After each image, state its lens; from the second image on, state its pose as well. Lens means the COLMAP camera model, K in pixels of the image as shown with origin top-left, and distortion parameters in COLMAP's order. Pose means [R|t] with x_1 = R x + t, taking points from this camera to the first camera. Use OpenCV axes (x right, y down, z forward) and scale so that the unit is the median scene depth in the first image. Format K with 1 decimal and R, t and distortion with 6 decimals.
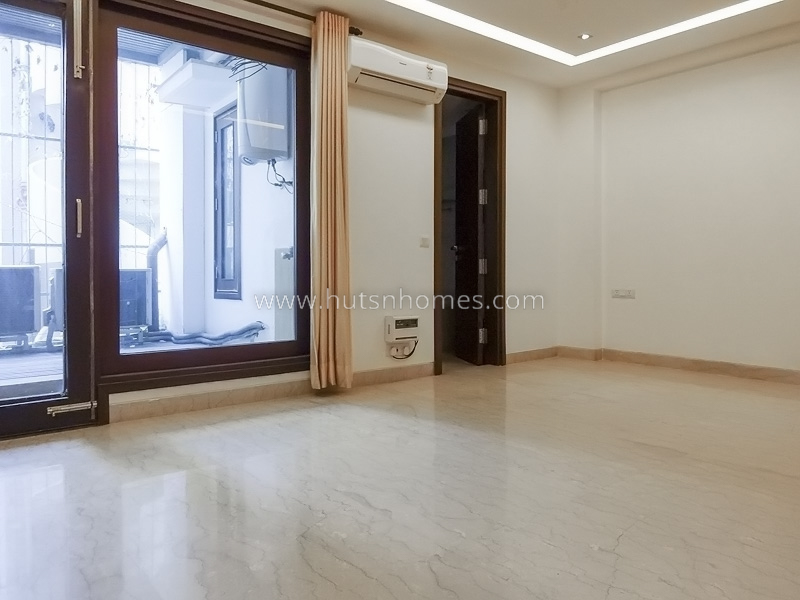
lens RADIAL K [[611.8, 0, 400.0], [0, 611.8, 300.0], [0, 0, 1]] dist [-0.031972, 0.005255]
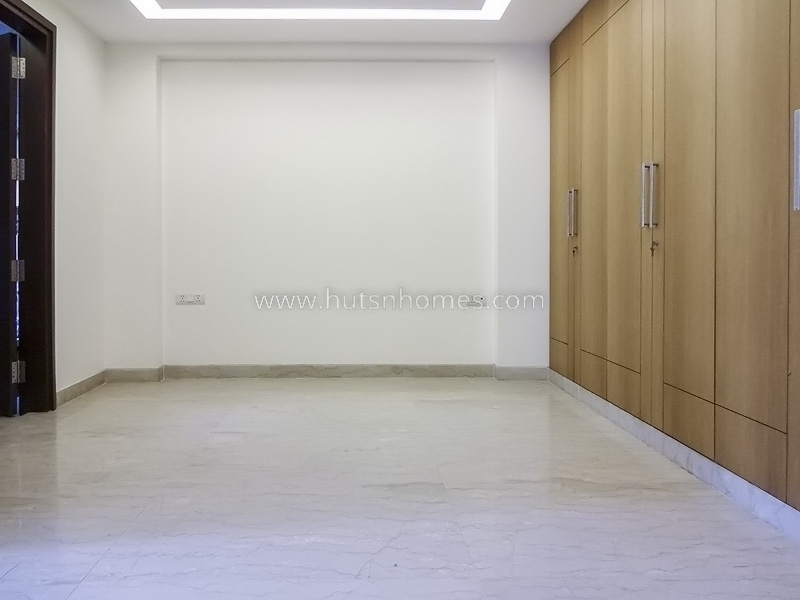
lens RADIAL K [[616.4, 0, 399.0], [0, 616.4, 268.9], [0, 0, 1]] dist [0.003841, 0.003613]
pose [[0.618971, -0.011267, 0.785333, -0.141234], [0.042023, 0.998940, -0.018790, -0.025262], [-0.784289, 0.044632, 0.618788, 0.233759]]
